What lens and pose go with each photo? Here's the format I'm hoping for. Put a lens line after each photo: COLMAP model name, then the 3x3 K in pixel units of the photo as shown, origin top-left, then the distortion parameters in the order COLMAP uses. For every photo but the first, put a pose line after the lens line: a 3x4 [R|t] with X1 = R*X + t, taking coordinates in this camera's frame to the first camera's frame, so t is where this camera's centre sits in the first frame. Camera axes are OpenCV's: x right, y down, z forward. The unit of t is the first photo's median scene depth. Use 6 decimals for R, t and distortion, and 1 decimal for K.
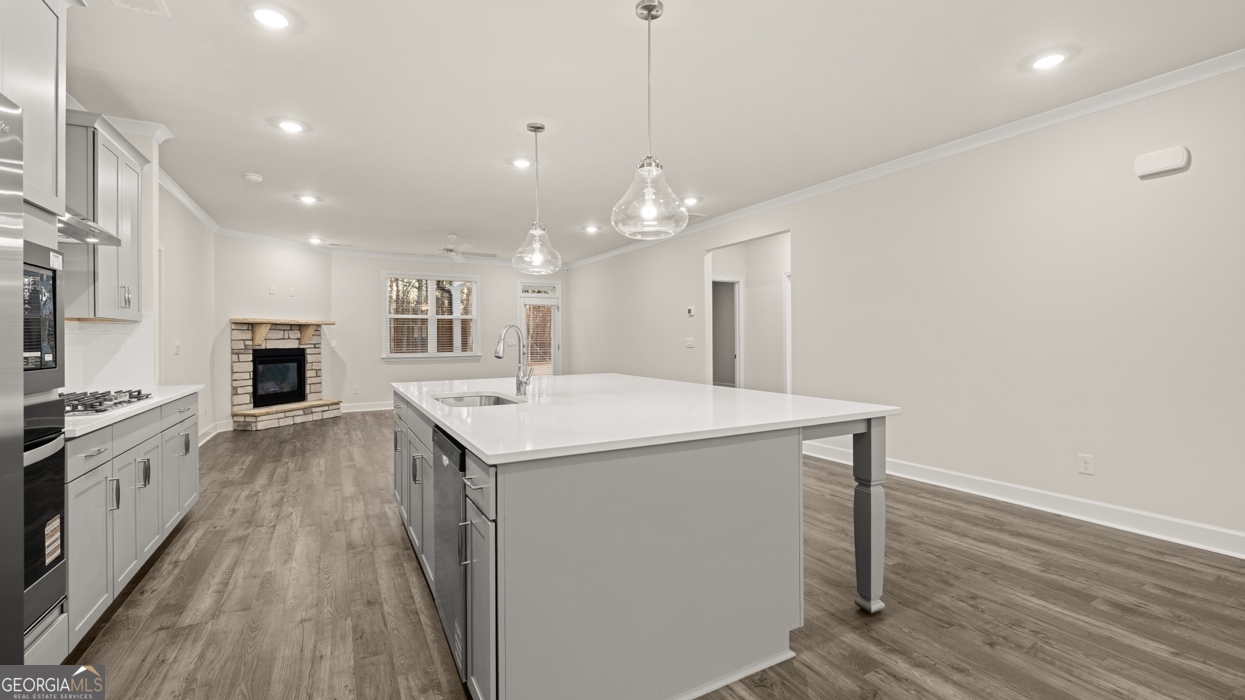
lens RADIAL K [[523.5, 0, 620.0], [0, 523.5, 334.5], [0, 0, 1]] dist [-0.000513, -0.000112]
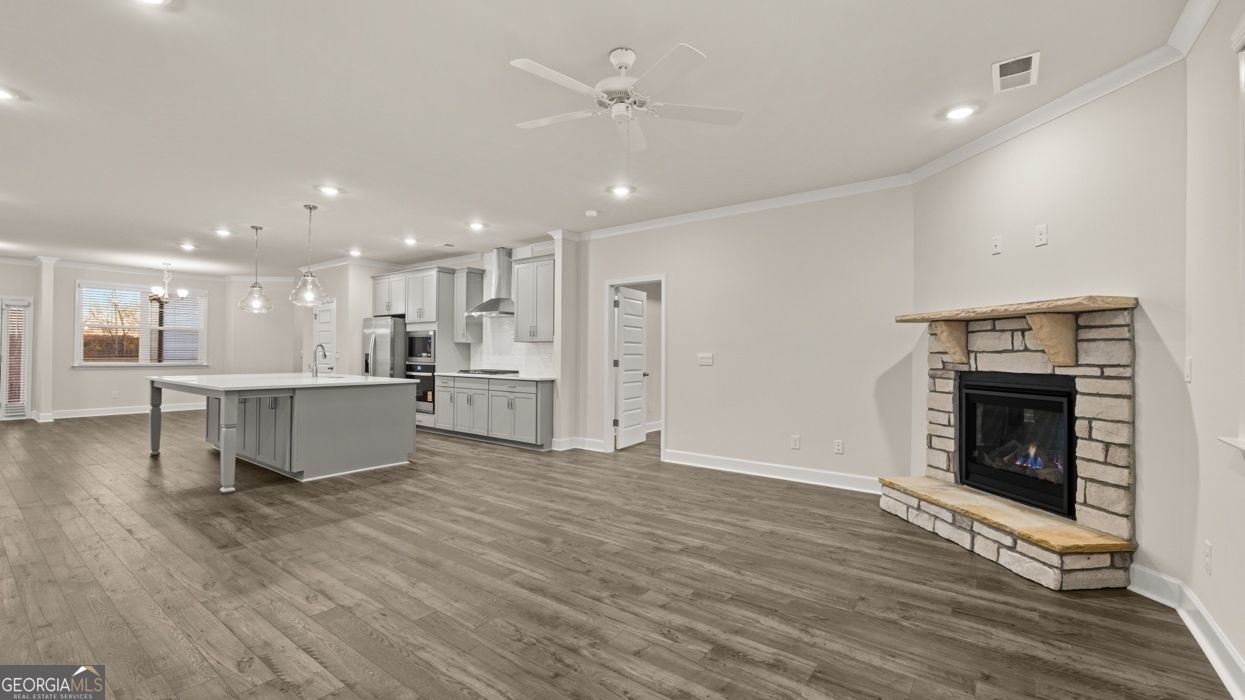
lens RADIAL K [[519.7, 0, 616.5], [0, 519.7, 349.0], [0, 0, 1]] dist [-0.000636, 0.000082]
pose [[-0.915310, -0.002013, -0.402744, -0.181071], [0.002750, 0.999933, -0.011247, 0.011276], [0.402740, -0.011402, -0.915244, 1.347518]]
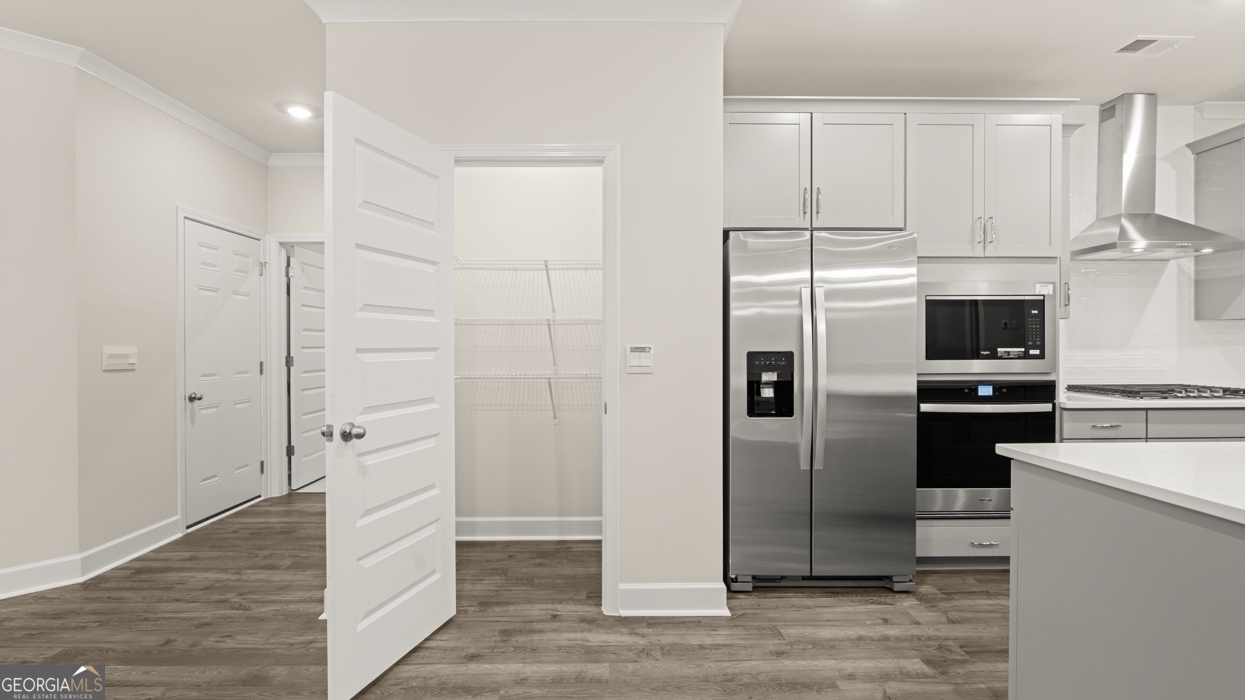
lens RADIAL K [[568.9, 0, 621.5], [0, 568.9, 348.4], [0, 0, 1]] dist [-0.009073, 0.000868]
pose [[-0.468956, 0.015225, -0.883090, 0.232244], [0.013302, 0.999860, 0.010175, -0.000140], [0.883122, -0.006975, -0.469092, 0.165539]]
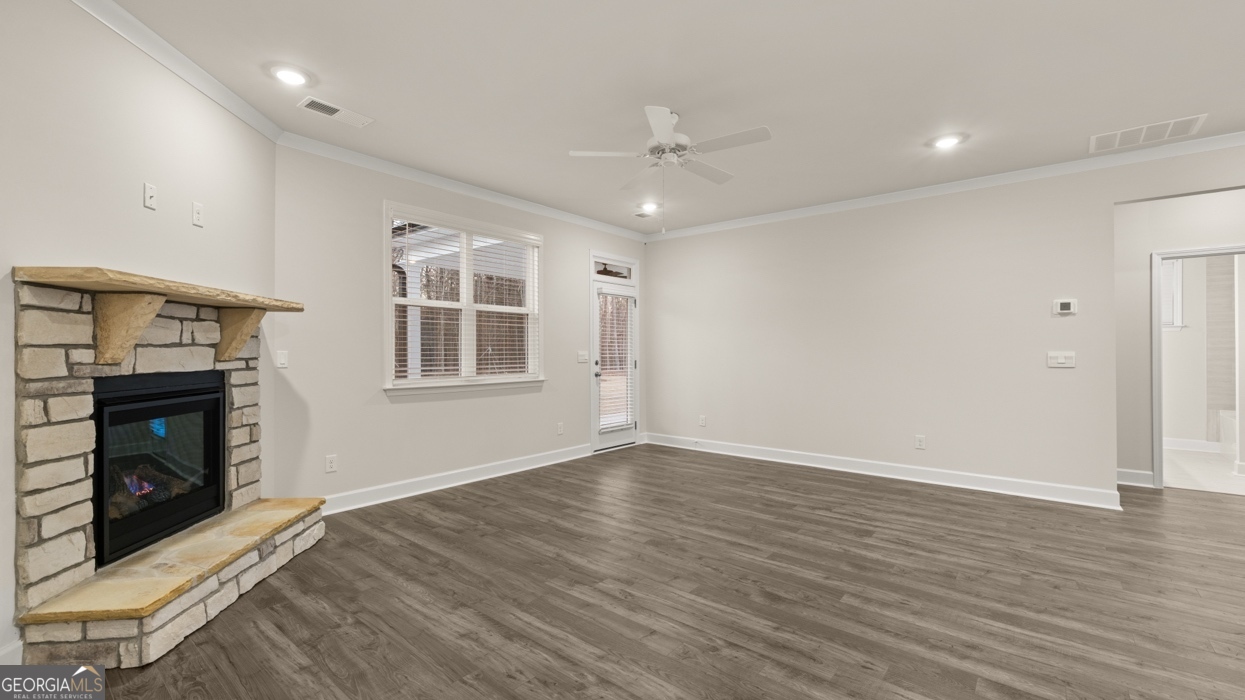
lens RADIAL K [[519.7, 0, 616.5], [0, 519.7, 349.0], [0, 0, 1]] dist [-0.000636, 0.000082]
pose [[0.930280, 0.010073, 0.366711, -0.535715], [-0.010924, 0.999940, 0.000245, 0.008427], [-0.366687, -0.004234, 0.930335, 0.616893]]
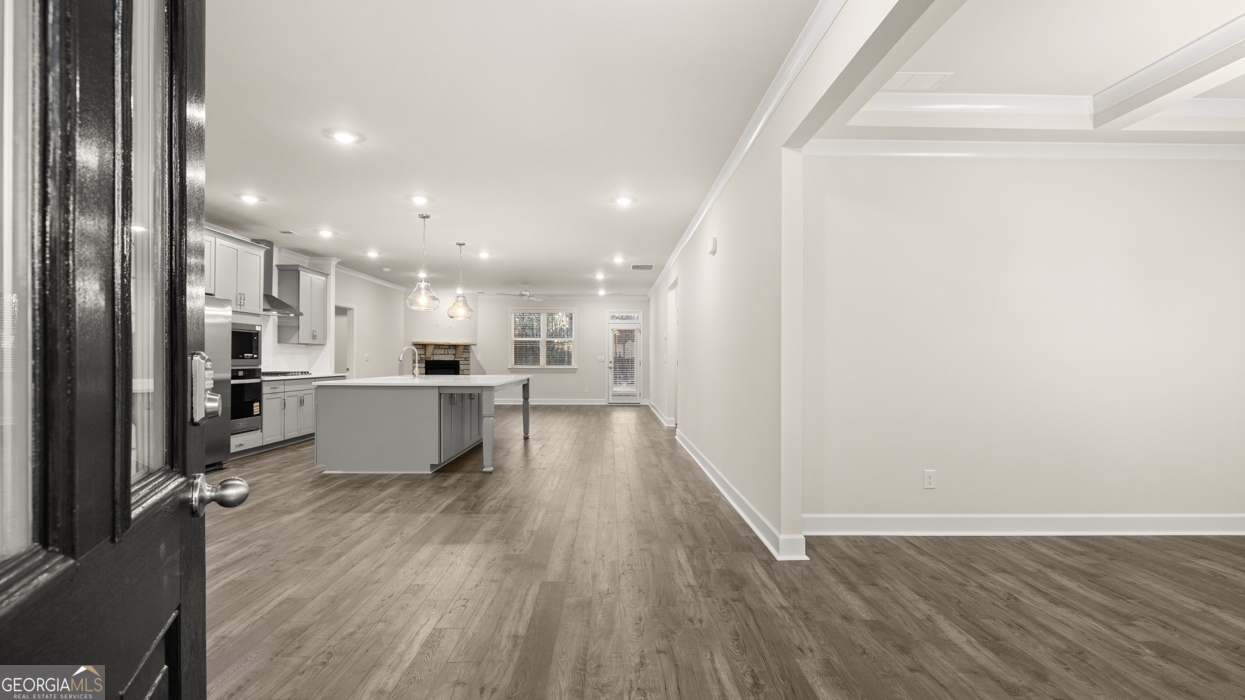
lens RADIAL K [[566.6, 0, 616.5], [0, 566.6, 356.0], [0, 0, 1]] dist [-0.001393, -0.000031]
pose [[0.881235, 0.008574, -0.472600, 0.670396], [-0.007277, 0.999963, 0.004573, 0.002013], [0.472622, -0.000591, 0.881265, -0.284400]]
